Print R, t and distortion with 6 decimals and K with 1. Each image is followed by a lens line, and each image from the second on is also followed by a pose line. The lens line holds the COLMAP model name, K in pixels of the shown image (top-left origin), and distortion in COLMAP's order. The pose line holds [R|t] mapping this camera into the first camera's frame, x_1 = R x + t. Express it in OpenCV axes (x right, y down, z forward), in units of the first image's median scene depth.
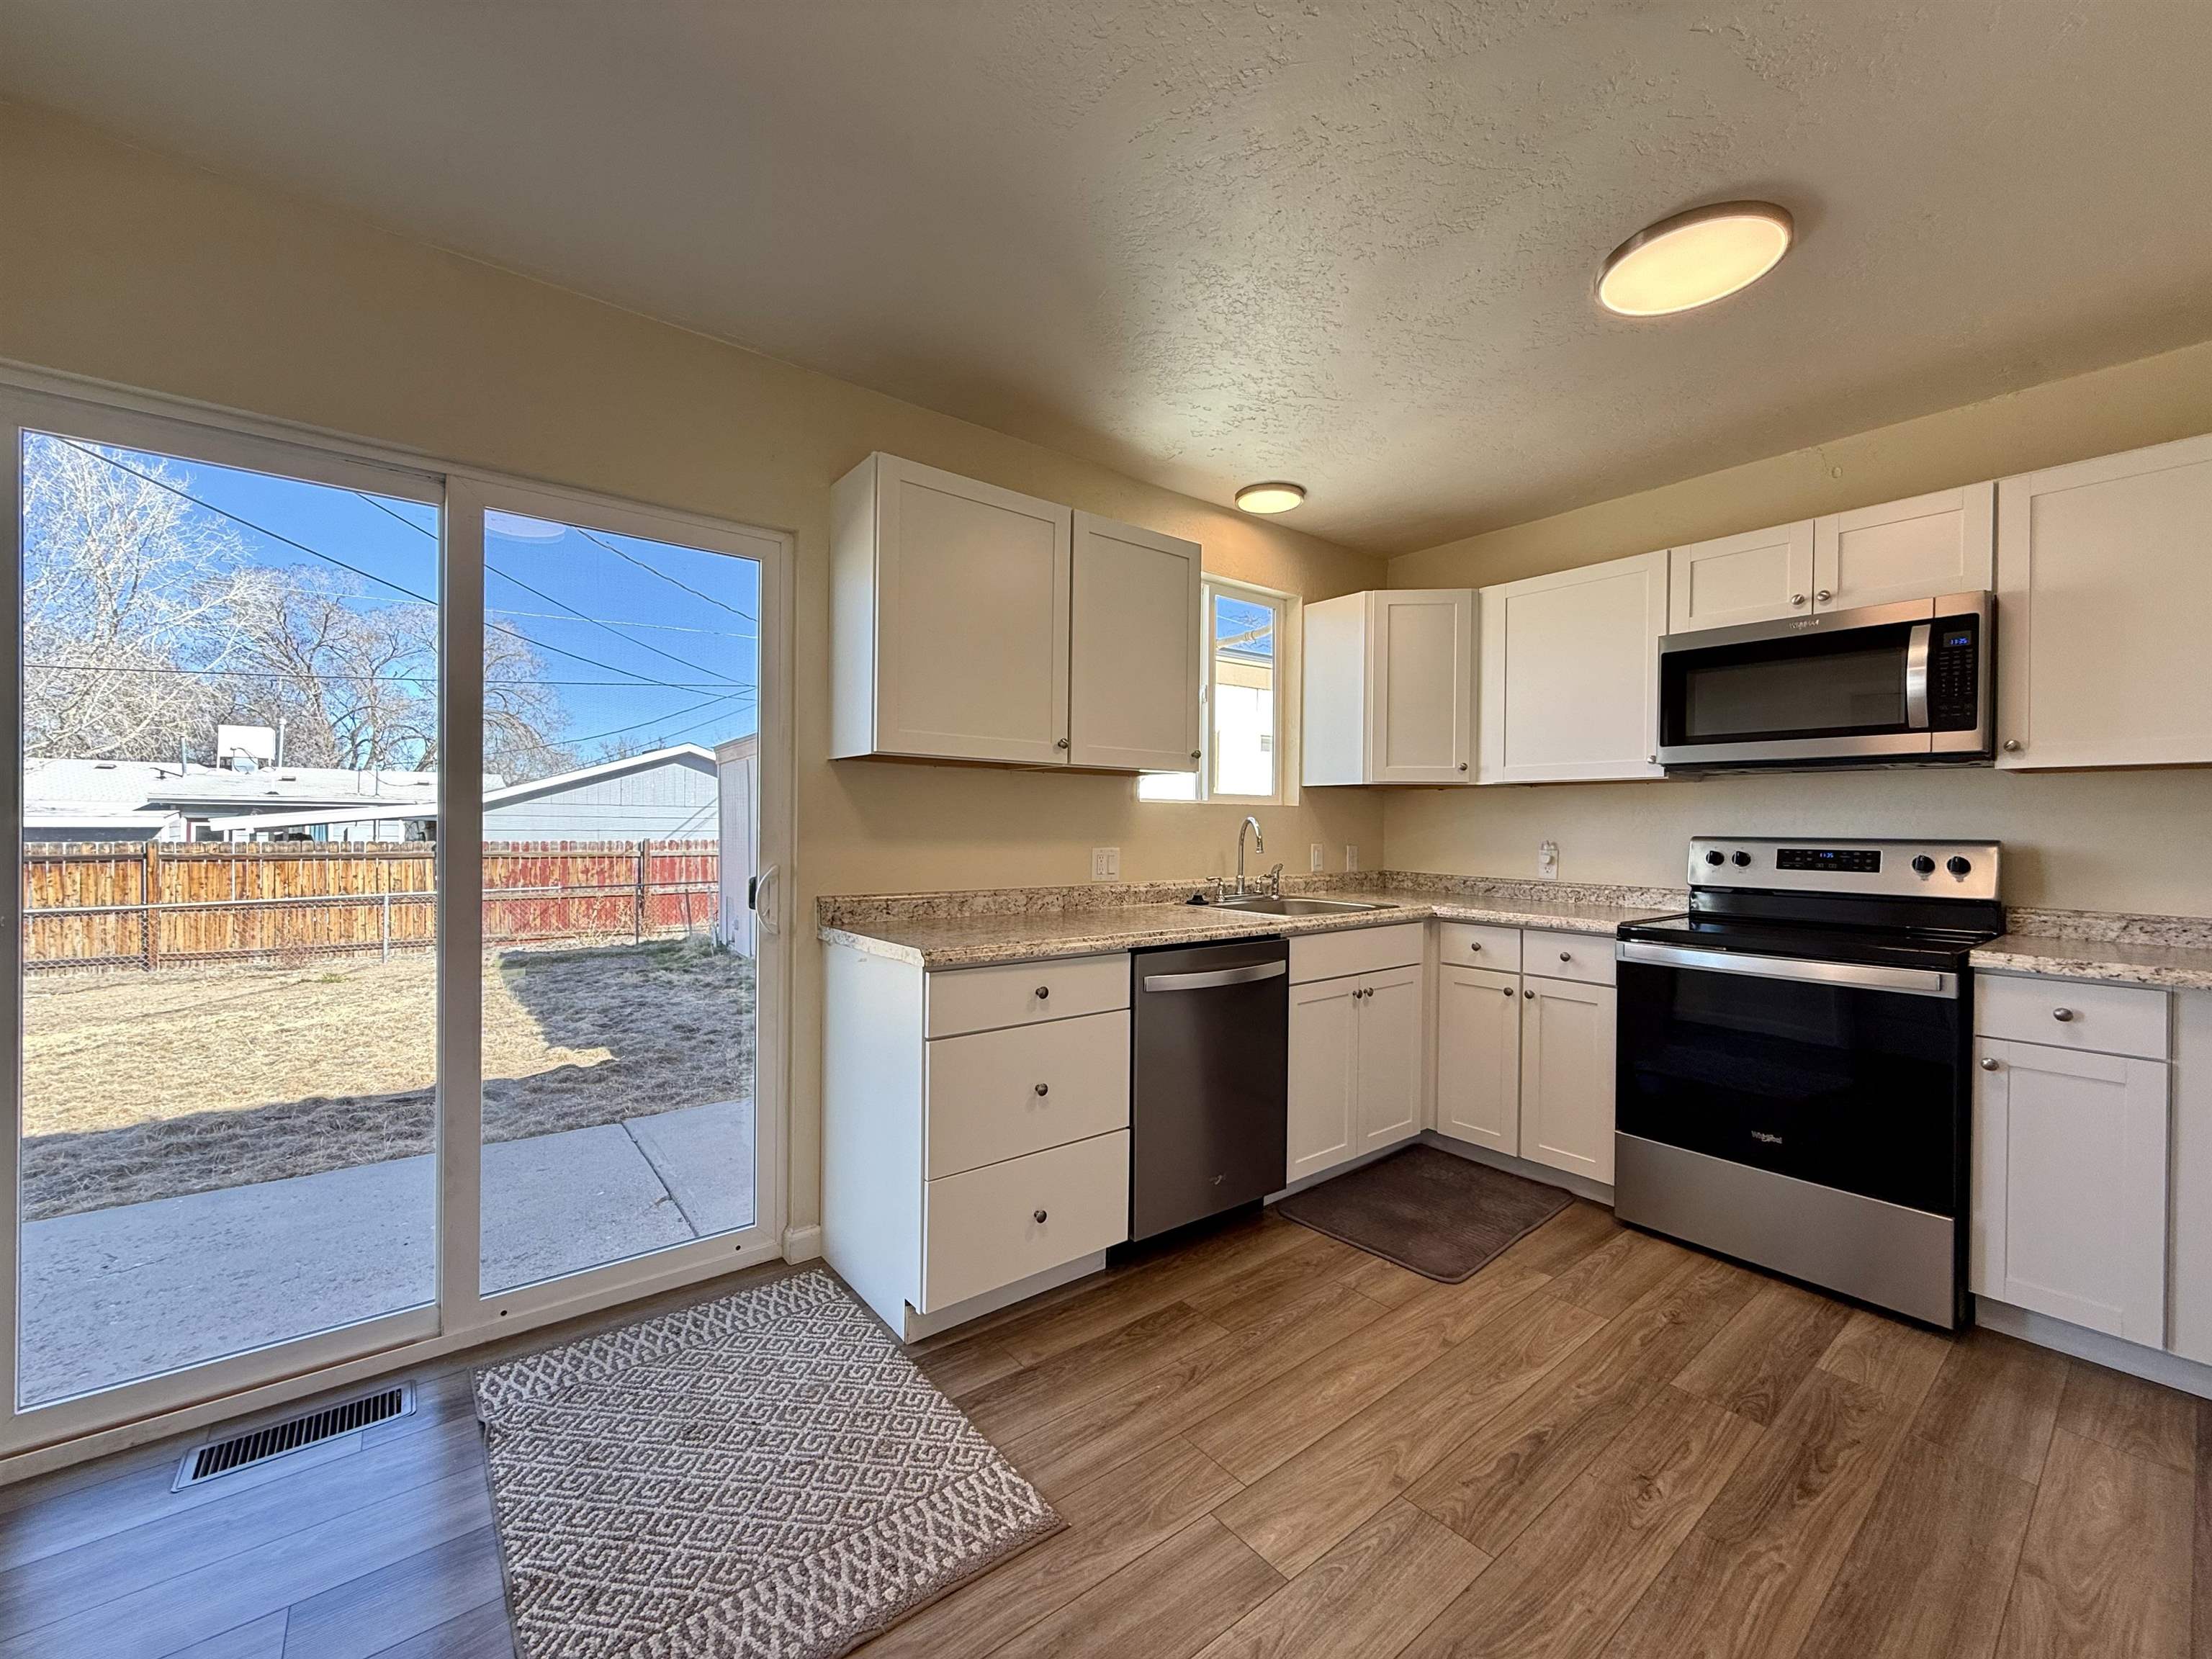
lens RADIAL K [[883.1, 0, 1116.4], [0, 883.1, 827.5], [0, 0, 1]] dist [-0.000256, -0.000115]
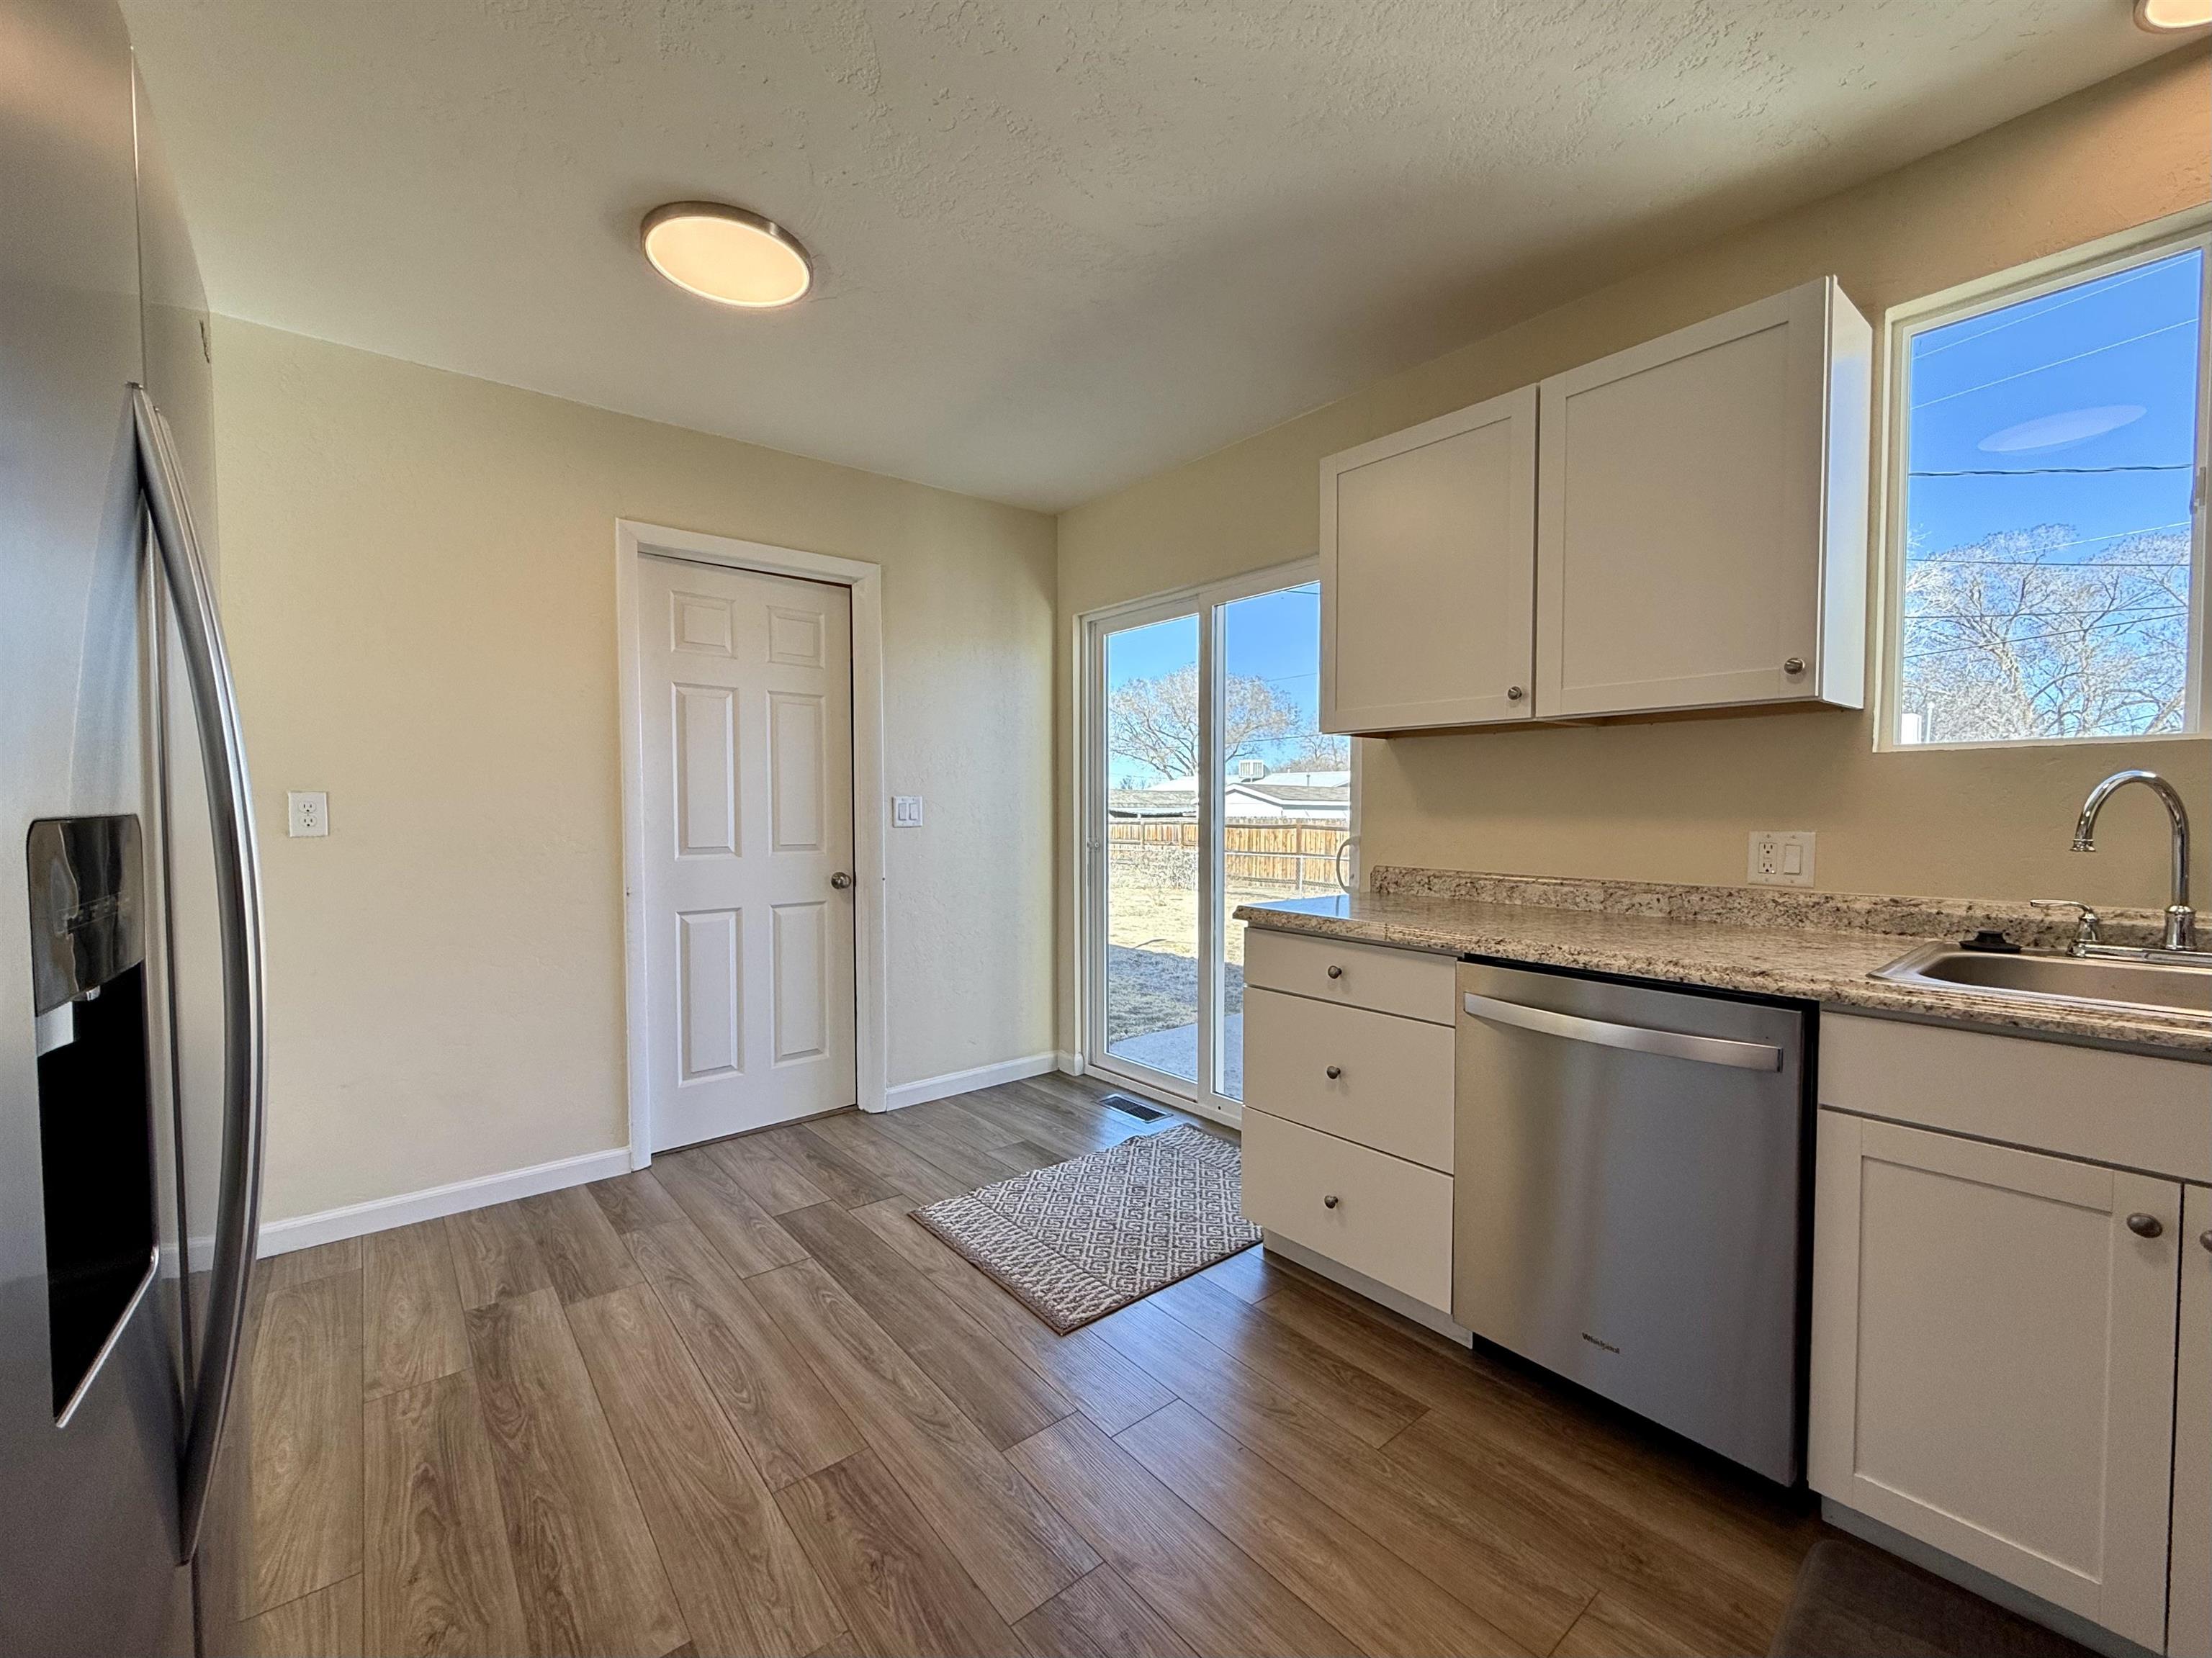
lens RADIAL K [[893.7, 0, 1083.4], [0, 893.7, 843.4], [0, 0, 1]] dist [0.000277, 0.000128]
pose [[0.000208, 0.032857, -0.999460, 0.810762], [0.002033, 0.999458, 0.032857, 0.013552], [0.999998, -0.002039, 0.000141, 0.672156]]
